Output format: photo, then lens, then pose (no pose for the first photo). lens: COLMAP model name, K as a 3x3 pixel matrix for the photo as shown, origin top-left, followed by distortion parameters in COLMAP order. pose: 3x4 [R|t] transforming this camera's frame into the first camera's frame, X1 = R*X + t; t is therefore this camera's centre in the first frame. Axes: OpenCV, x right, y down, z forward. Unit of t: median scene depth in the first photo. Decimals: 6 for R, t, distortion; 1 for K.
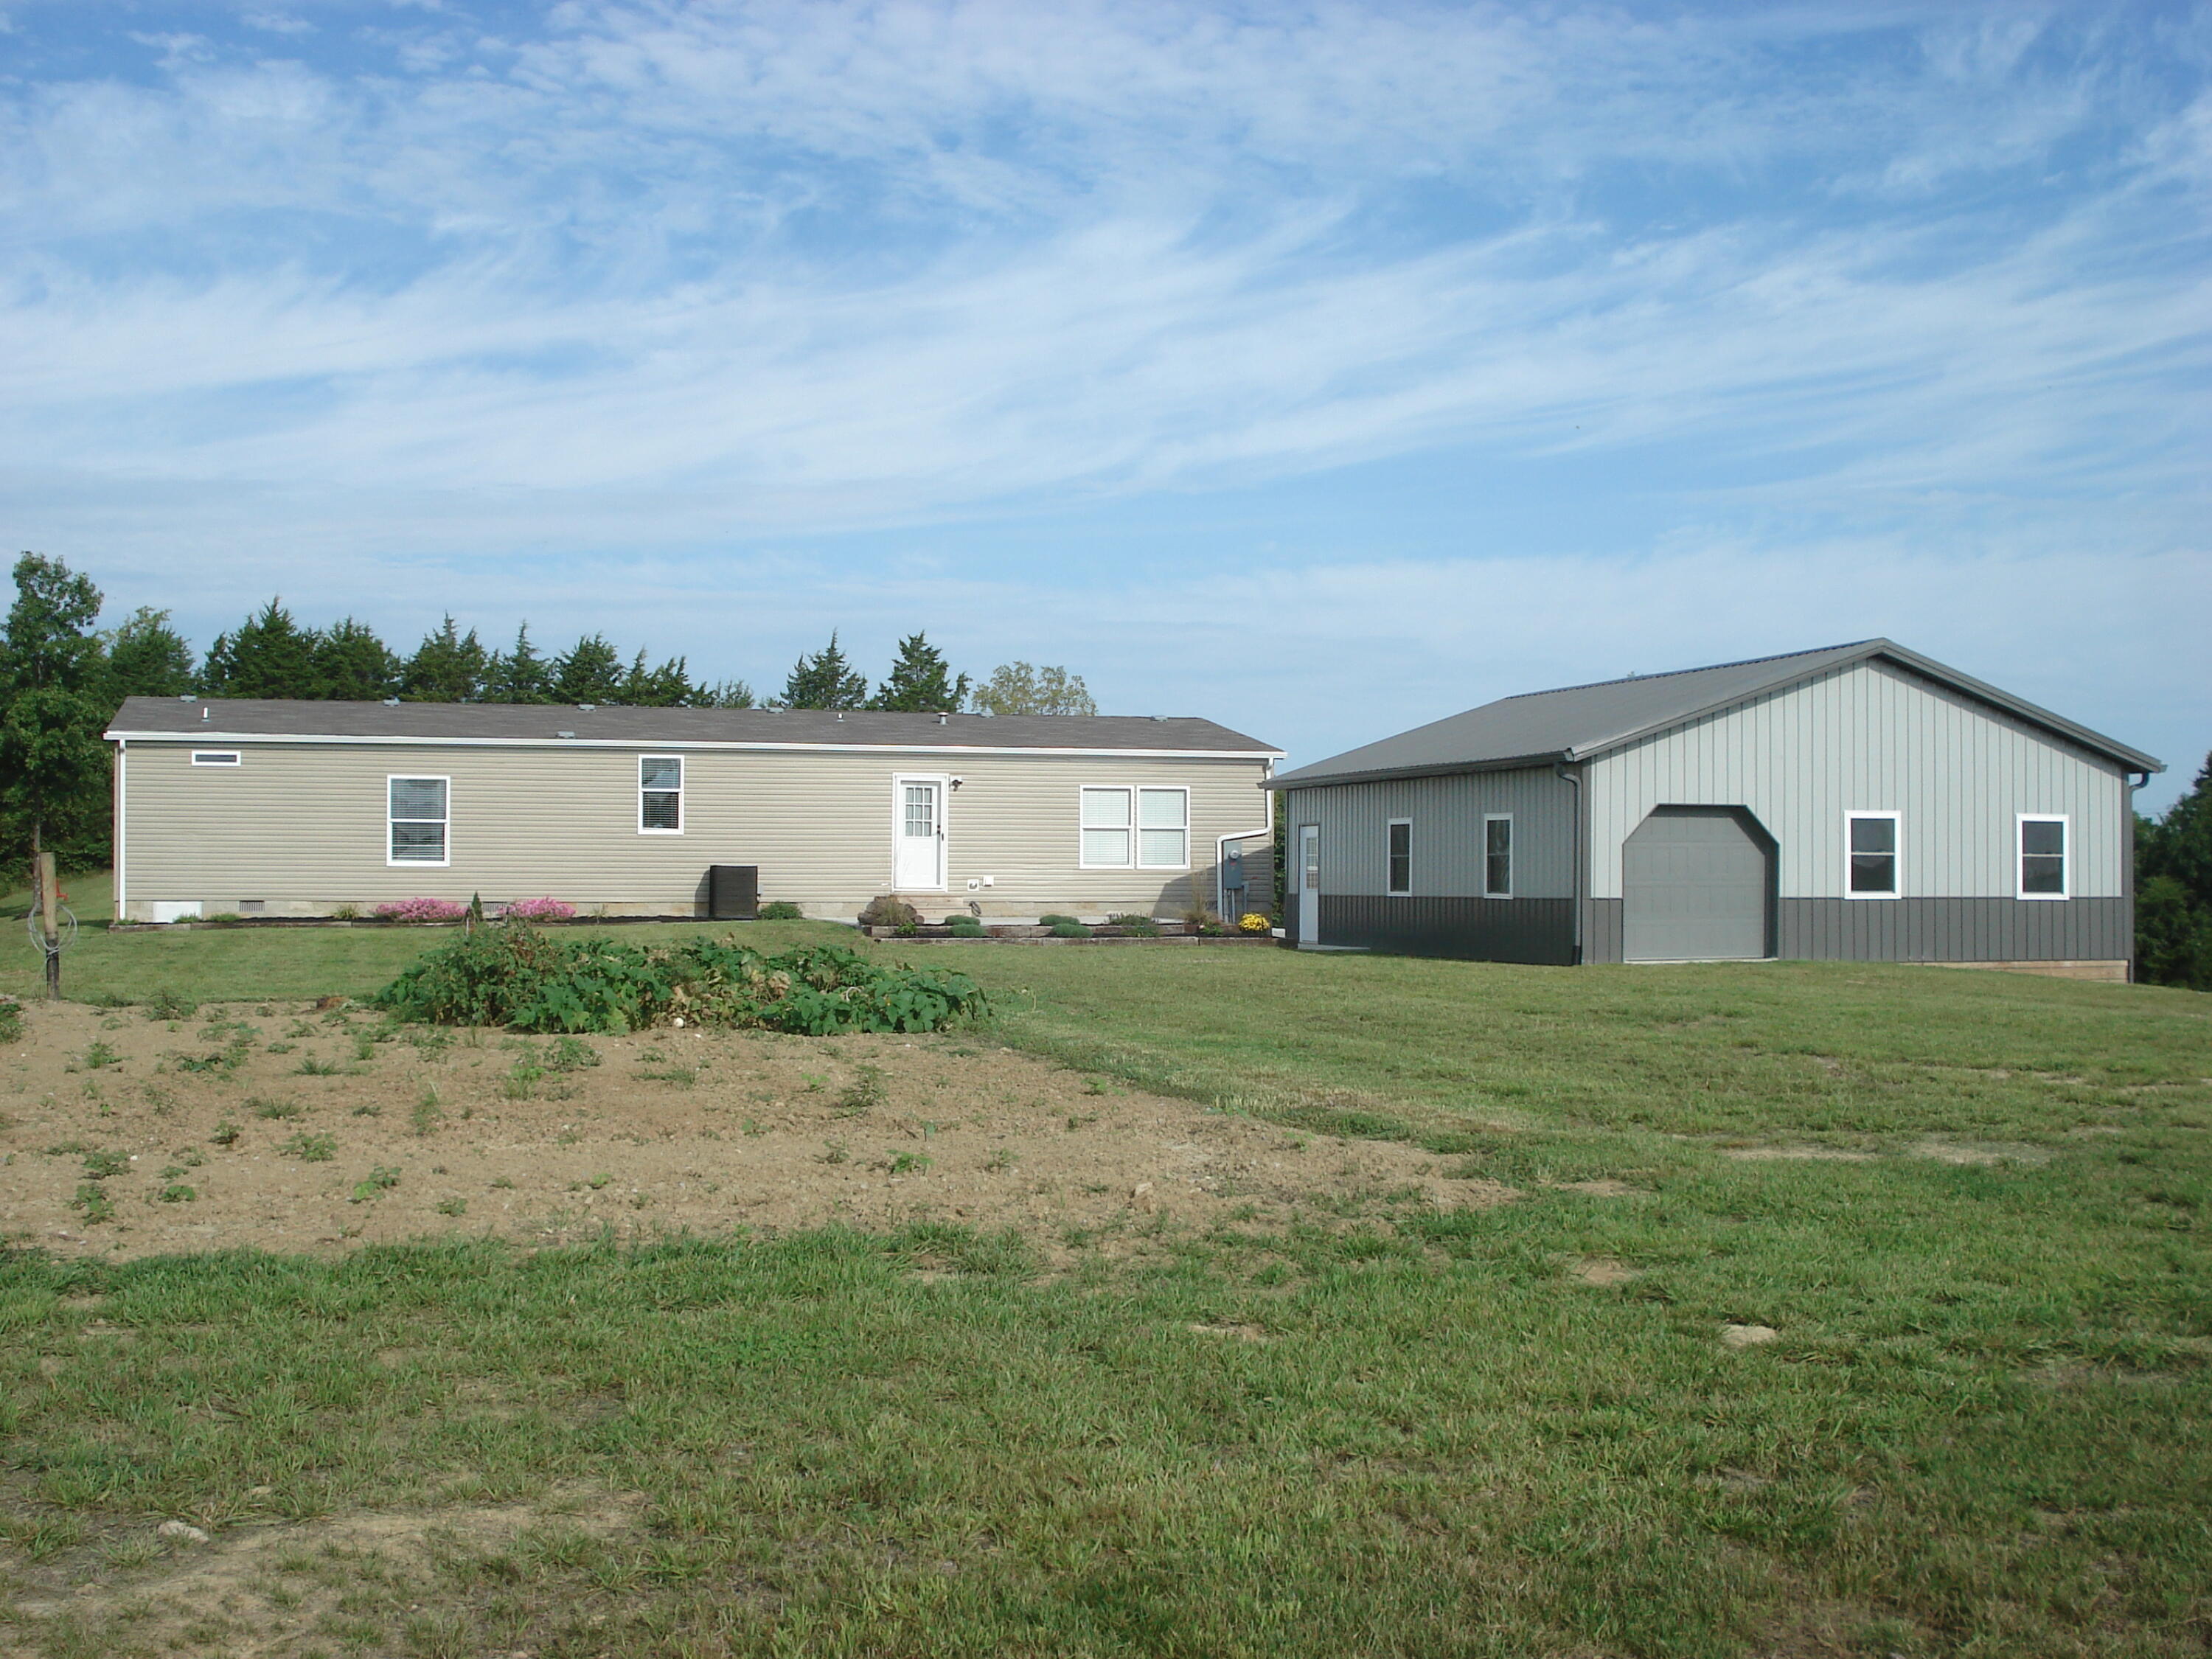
lens RADIAL K [[2461.5, 0, 1106.0], [0, 2461.5, 832.9], [0, 0, 1]] dist [-0.121002, 0.000000]
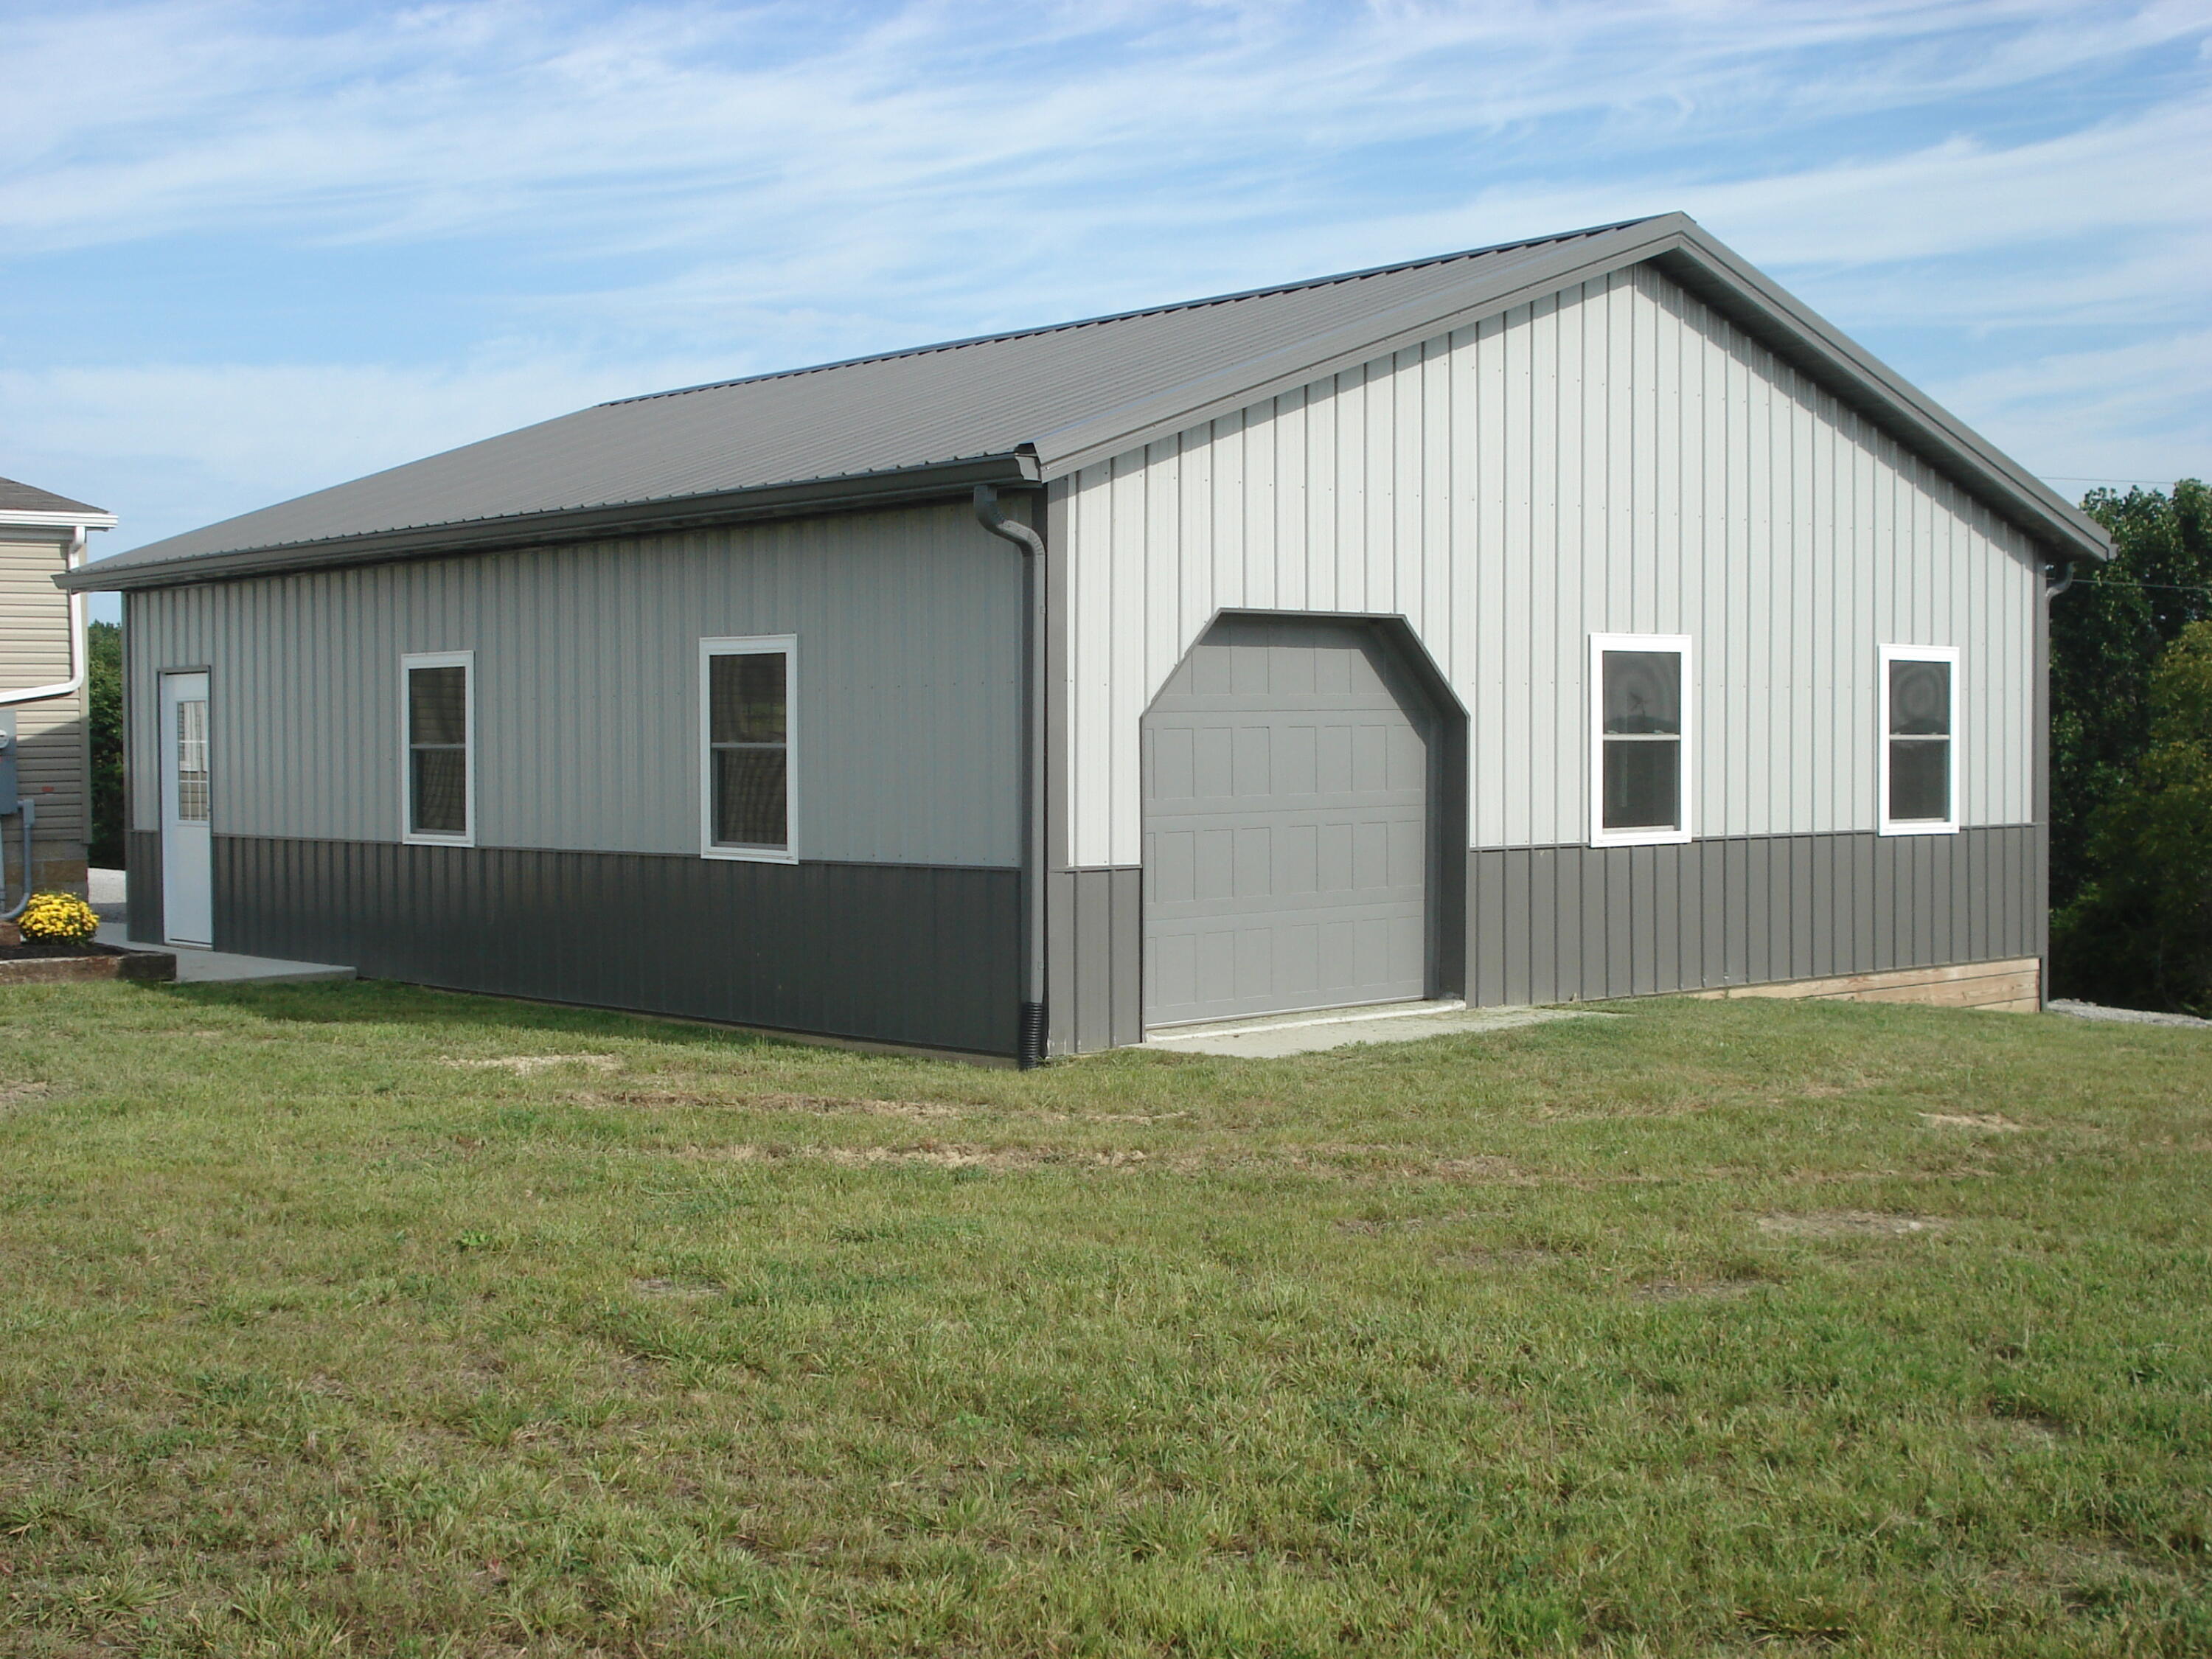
lens RADIAL K [[2987.2, 0, 1105.4], [0, 2987.2, 825.9], [0, 0, 1]] dist [-0.012084, 0.000000]
pose [[0.915399, -0.019663, 0.402067, 0.024646], [0.001820, 0.998998, 0.044712, 0.000800], [-0.402543, -0.040198, 0.914518, 0.566448]]
